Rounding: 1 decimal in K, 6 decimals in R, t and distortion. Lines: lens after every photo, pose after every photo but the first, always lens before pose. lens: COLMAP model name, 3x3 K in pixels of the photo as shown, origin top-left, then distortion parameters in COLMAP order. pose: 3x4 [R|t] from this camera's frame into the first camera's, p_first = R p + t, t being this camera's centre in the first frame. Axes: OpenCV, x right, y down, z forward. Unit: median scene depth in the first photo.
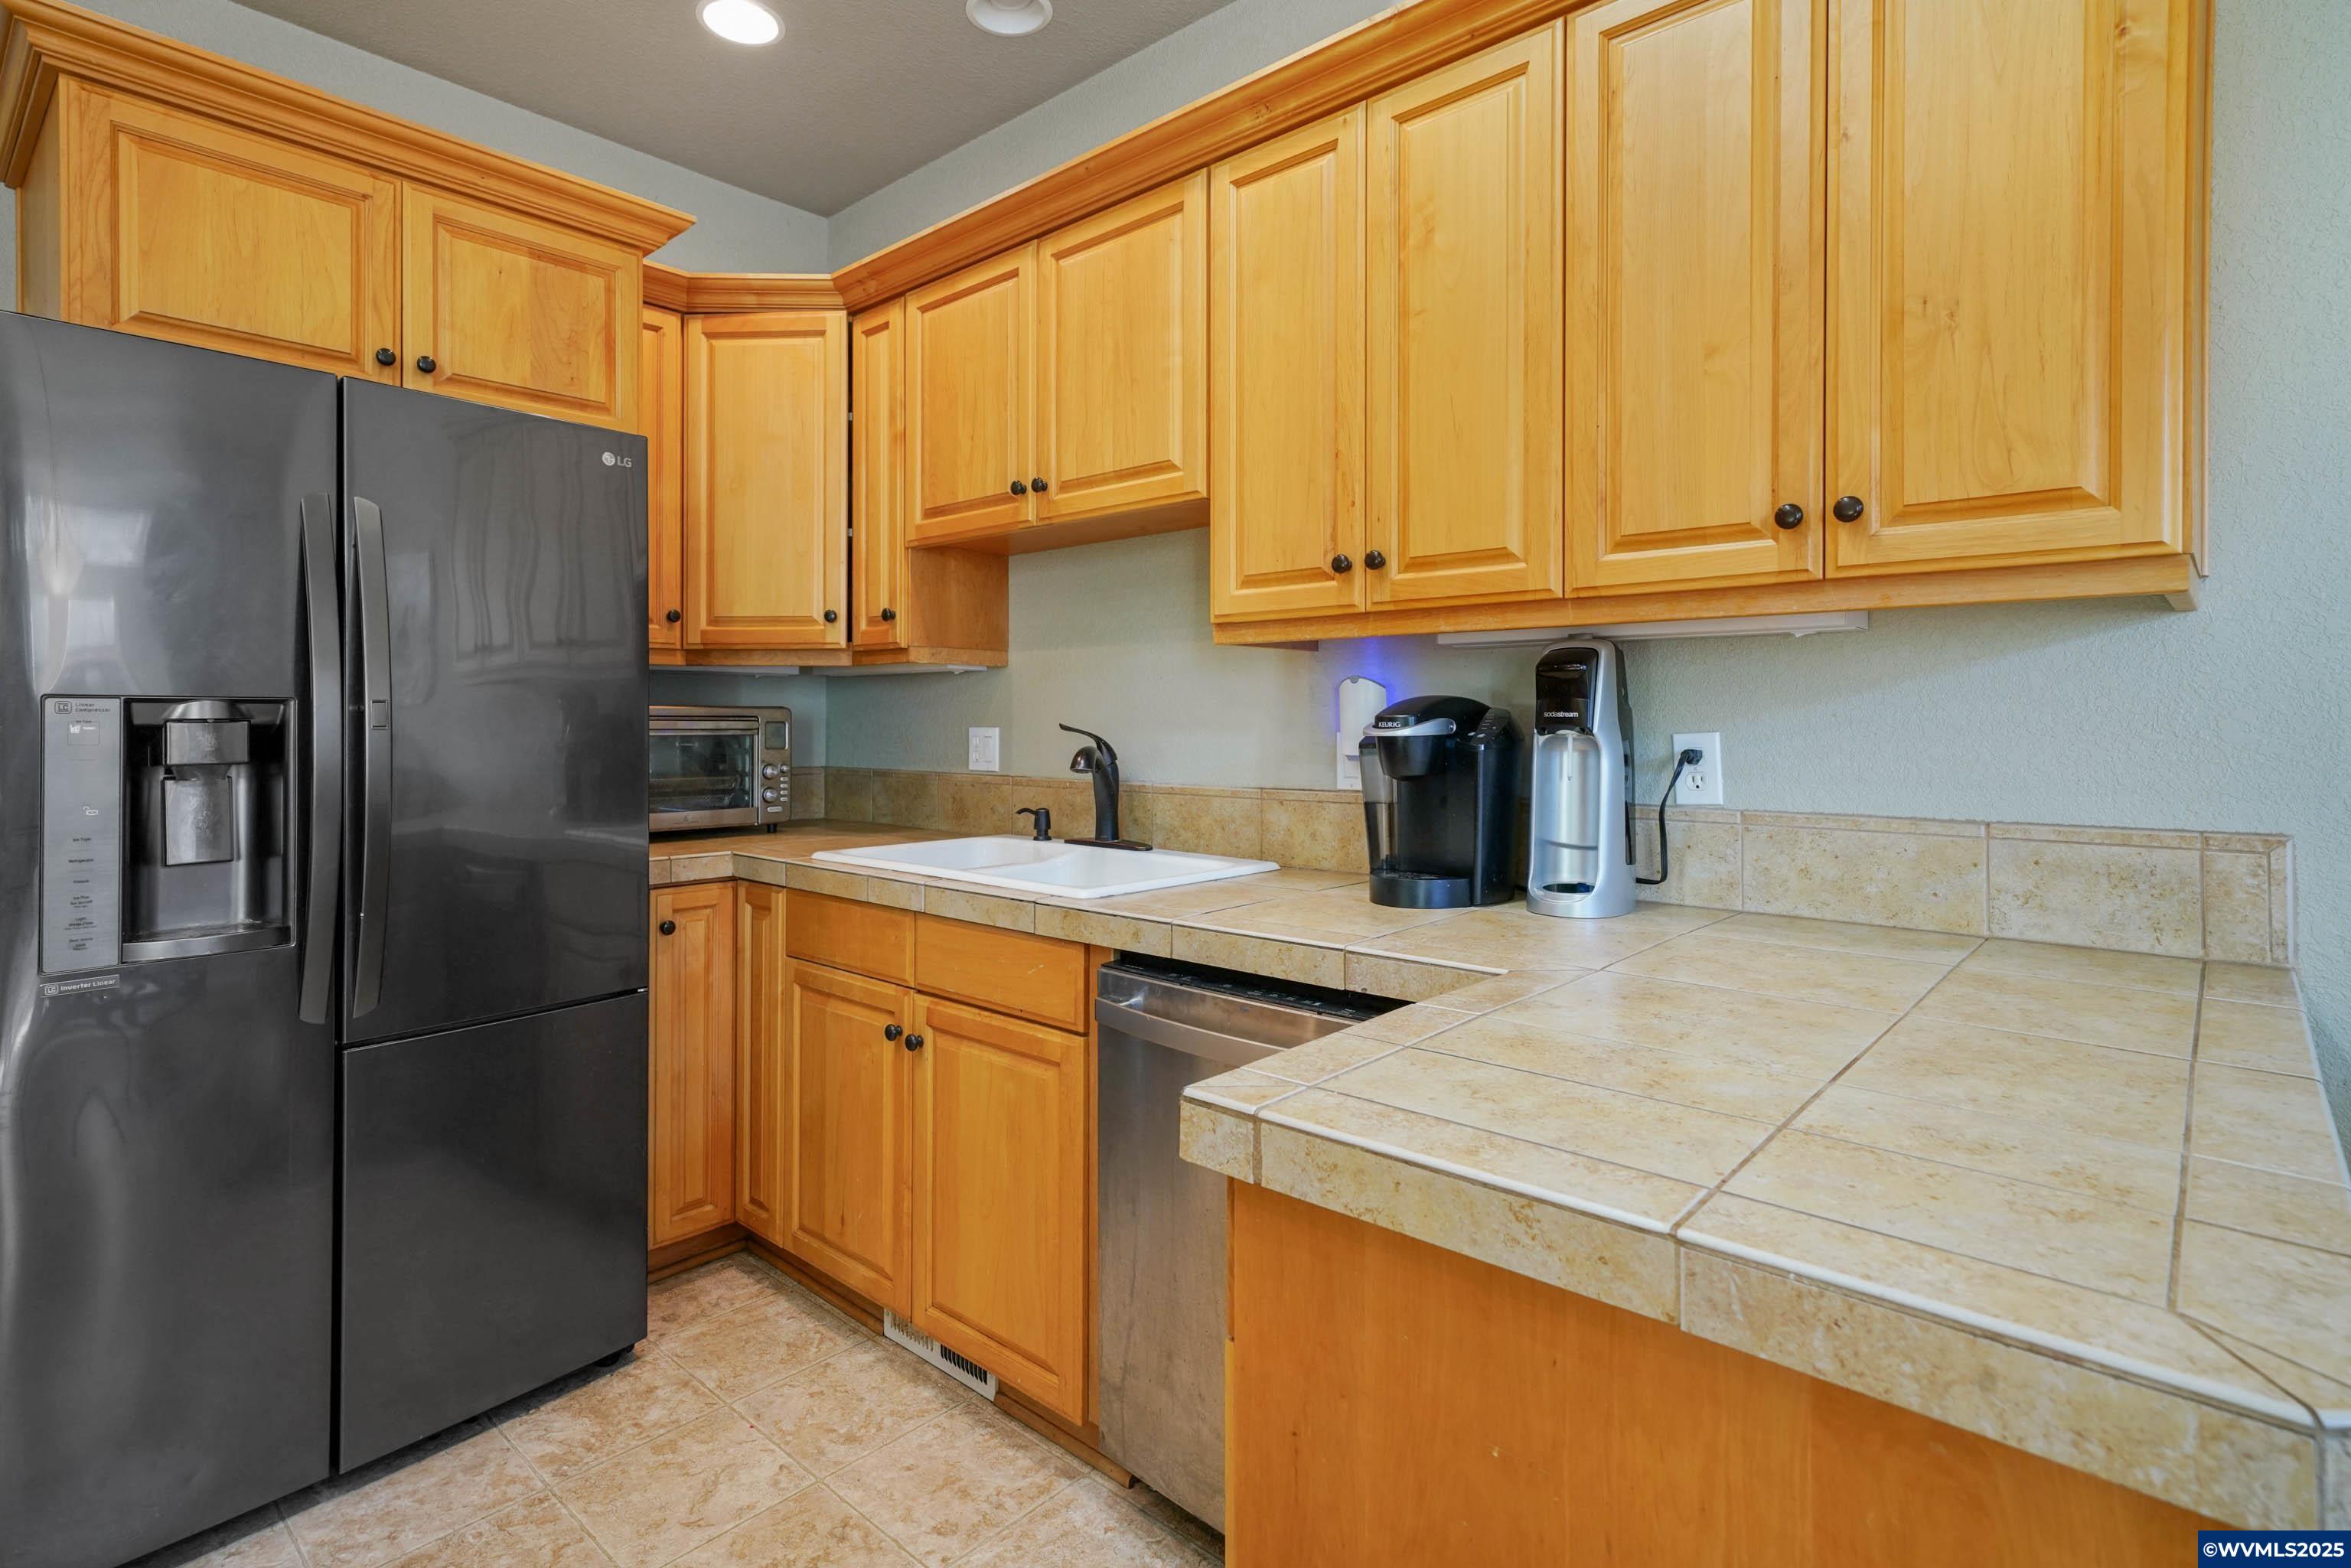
lens RADIAL K [[1129.3, 0, 1135.3], [0, 1129.3, 706.2], [0, 0, 1]] dist [0.014044, 0.000355]
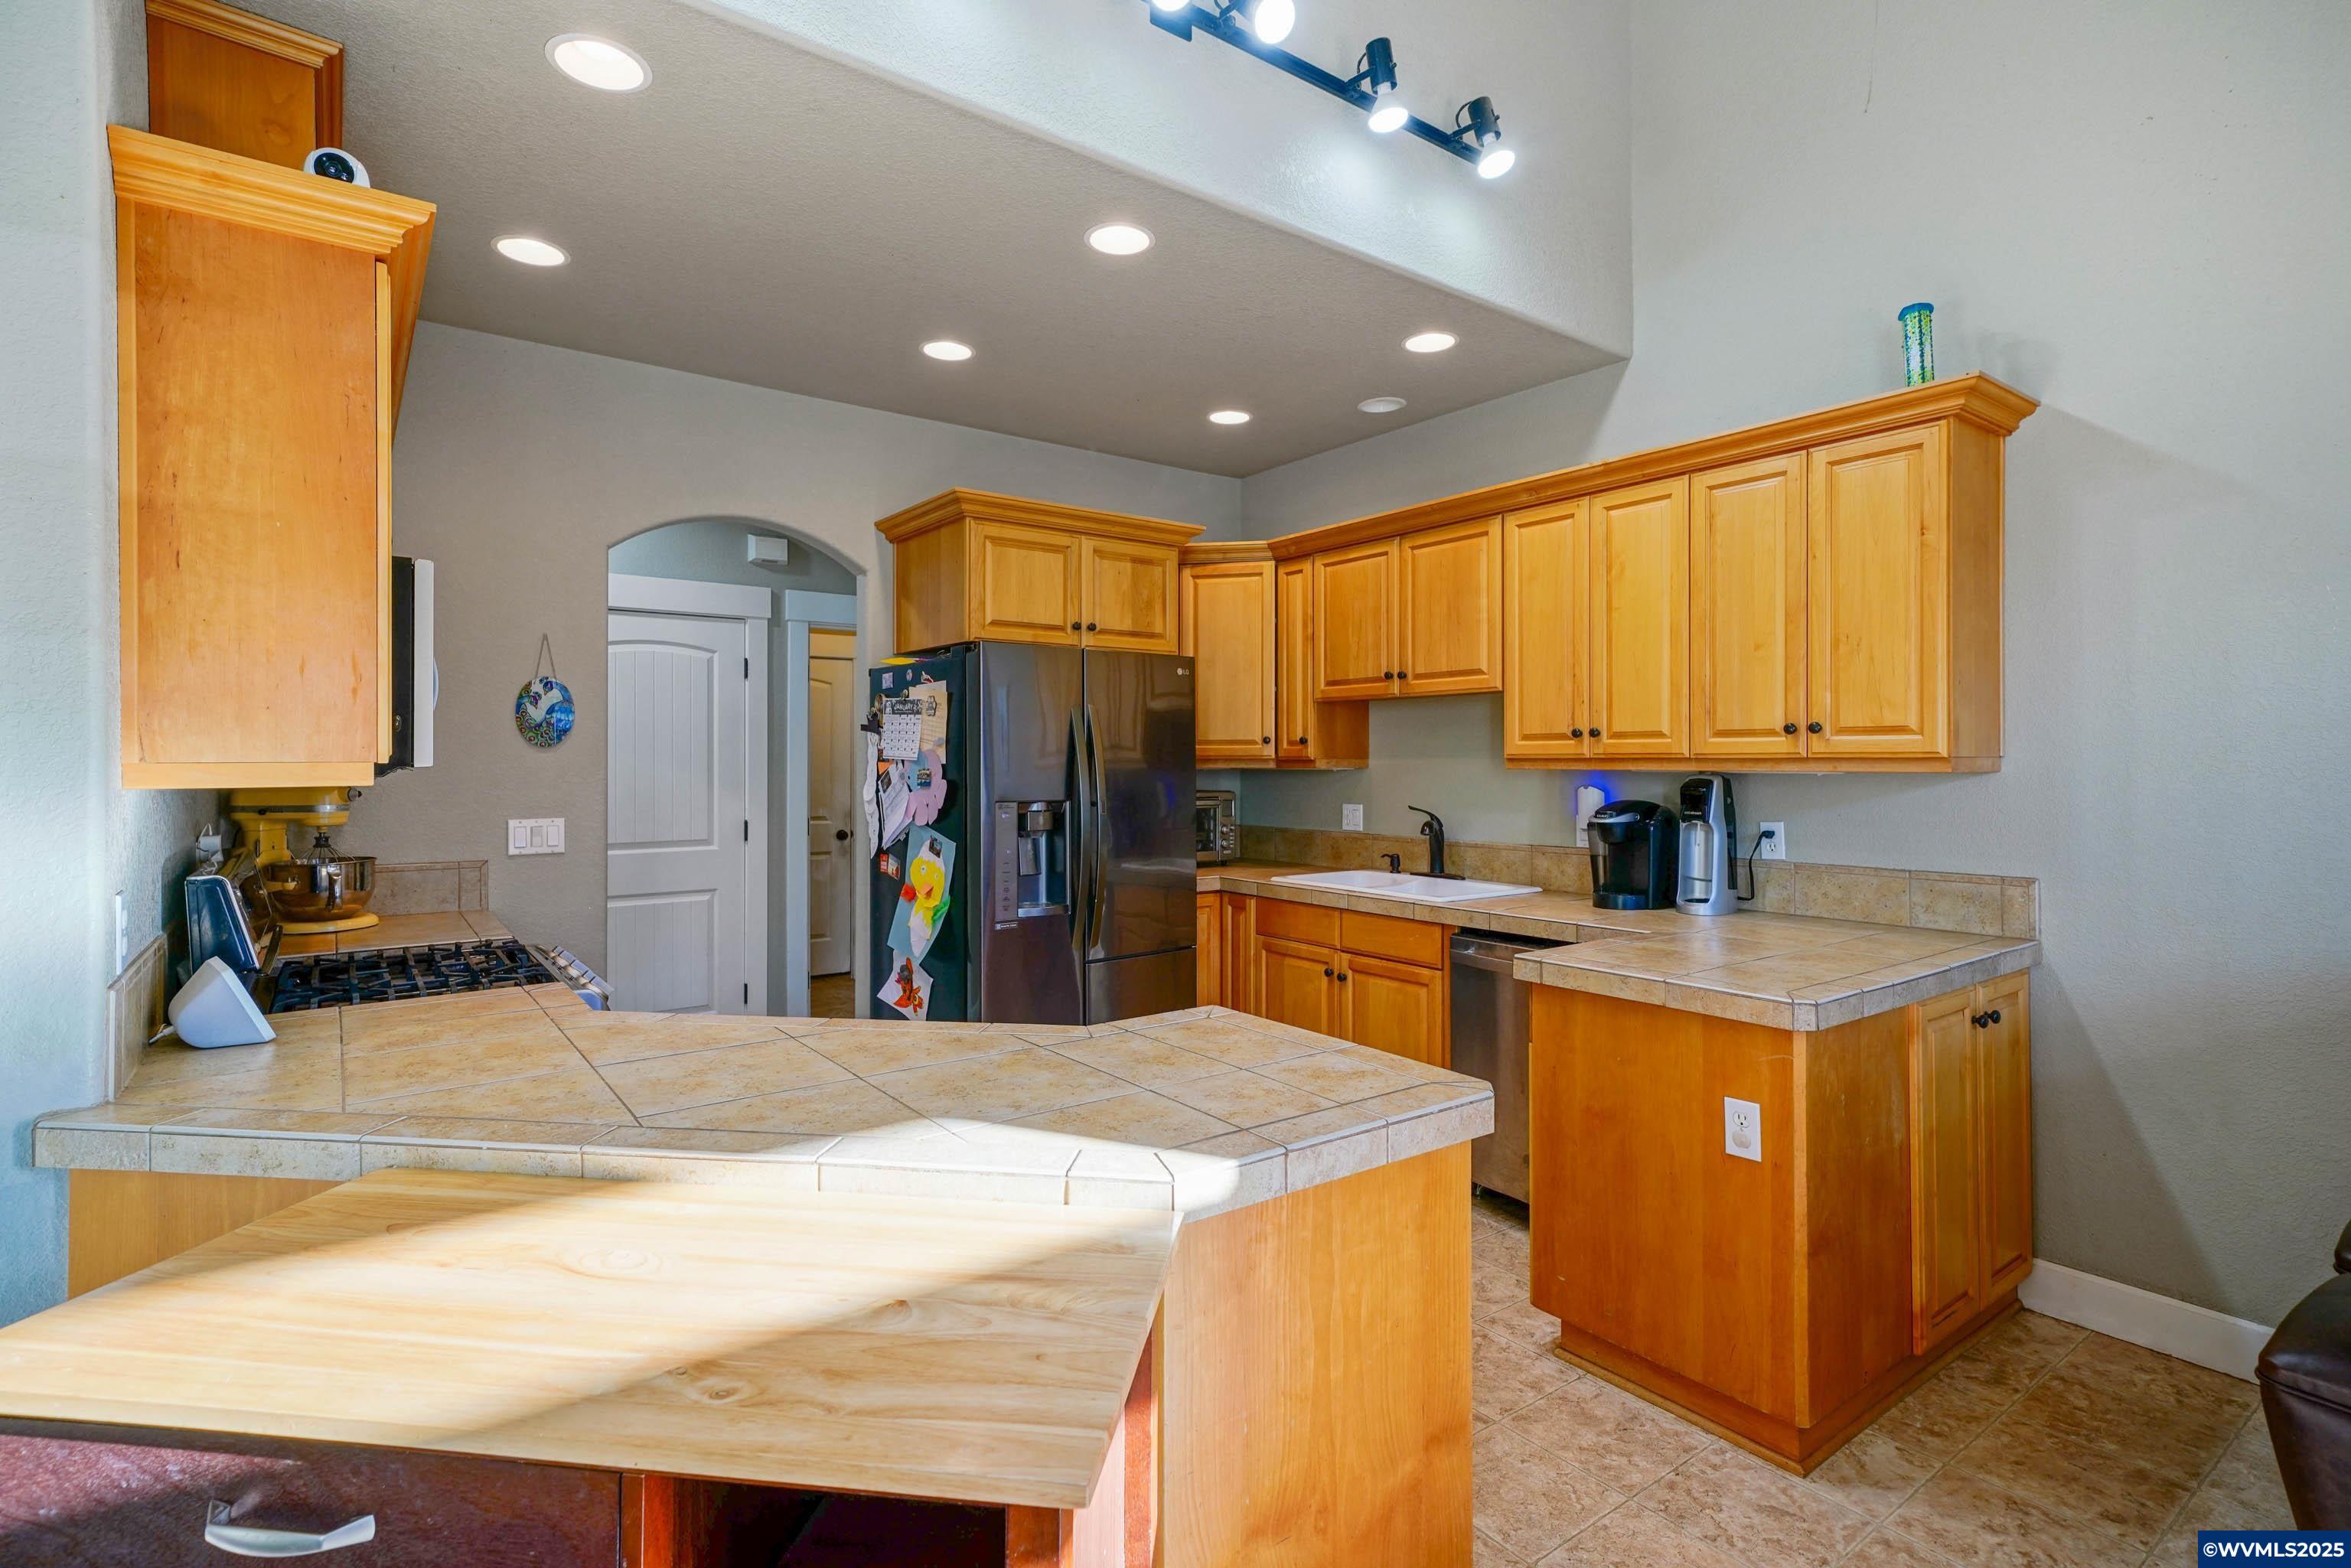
lens RADIAL K [[1129.3, 0, 1164.9], [0, 1129.3, 750.5], [0, 0, 1]] dist [0.014044, 0.000355]
pose [[0.982956, -0.002883, -0.183821, -0.144097], [0.003903, 0.999979, 0.005186, -0.099618], [0.183802, -0.005815, 0.982946, -0.961529]]
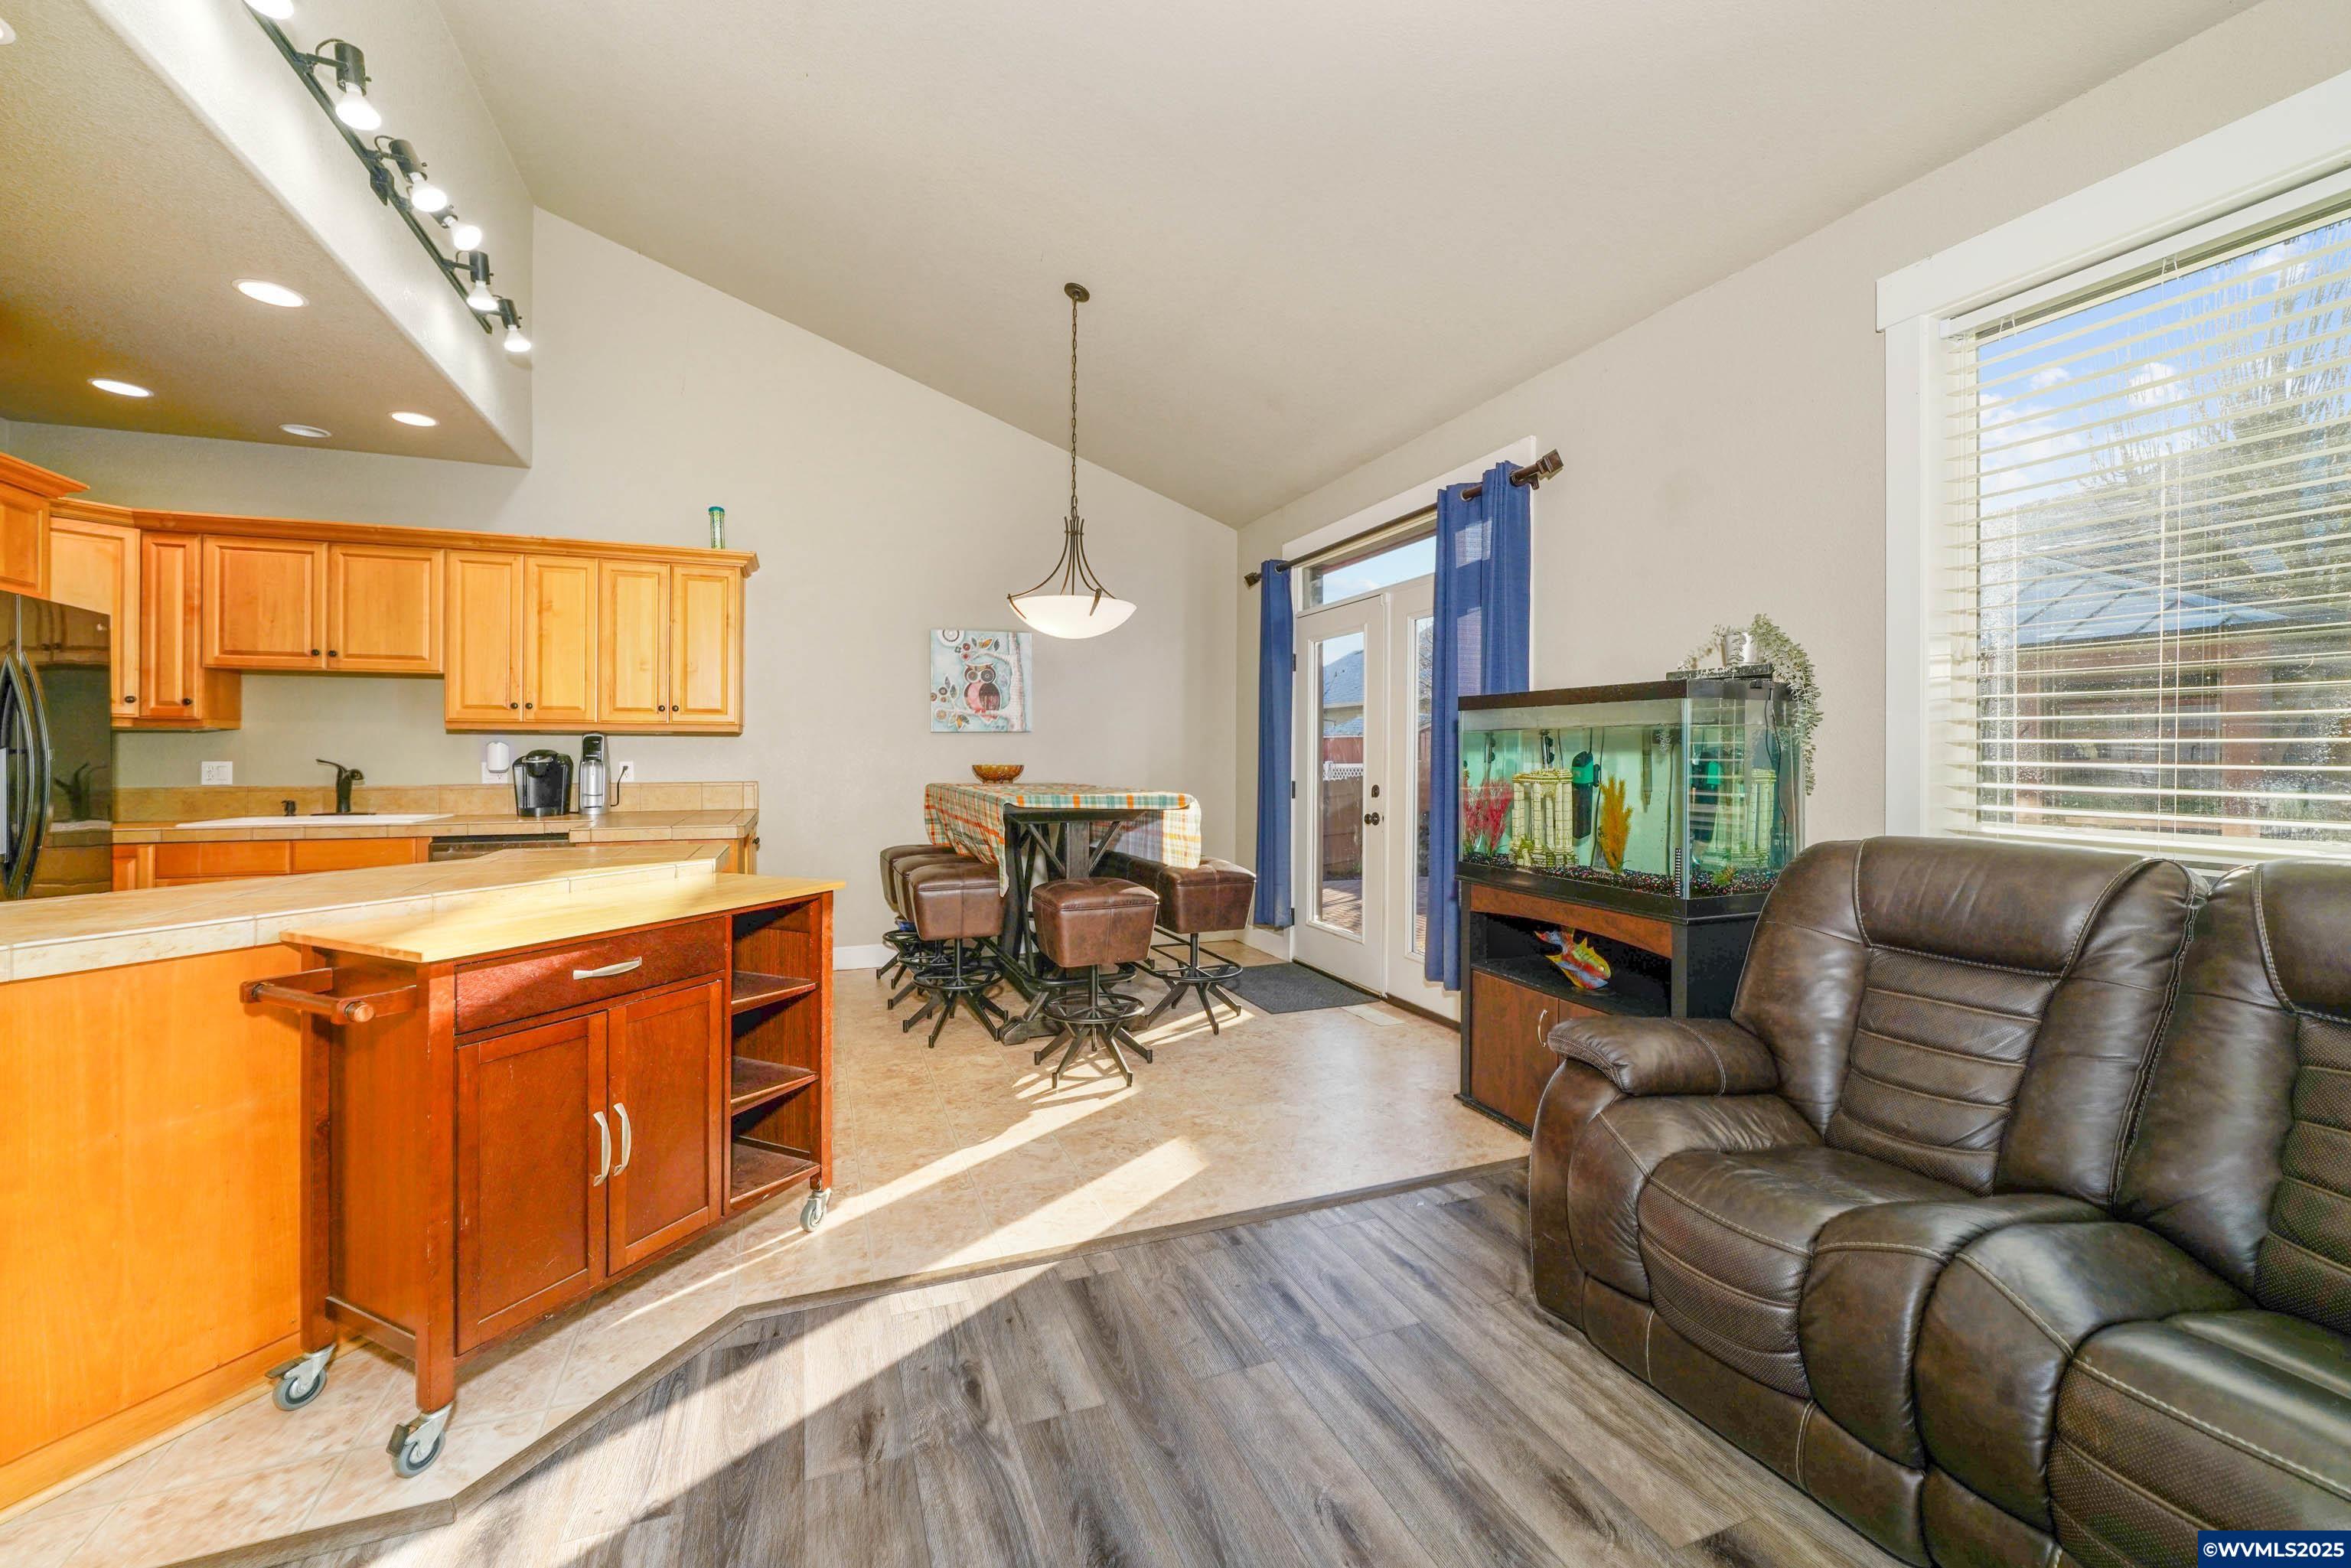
lens RADIAL K [[941.8, 0, 1178.3], [0, 941.8, 763.5], [0, 0, 1]] dist [-0.005205, -0.000068]
pose [[0.421499, -0.004757, 0.906817, -1.237174], [-0.011135, 0.999884, 0.010421, -0.015608], [-0.906761, -0.014490, 0.421397, -1.534642]]
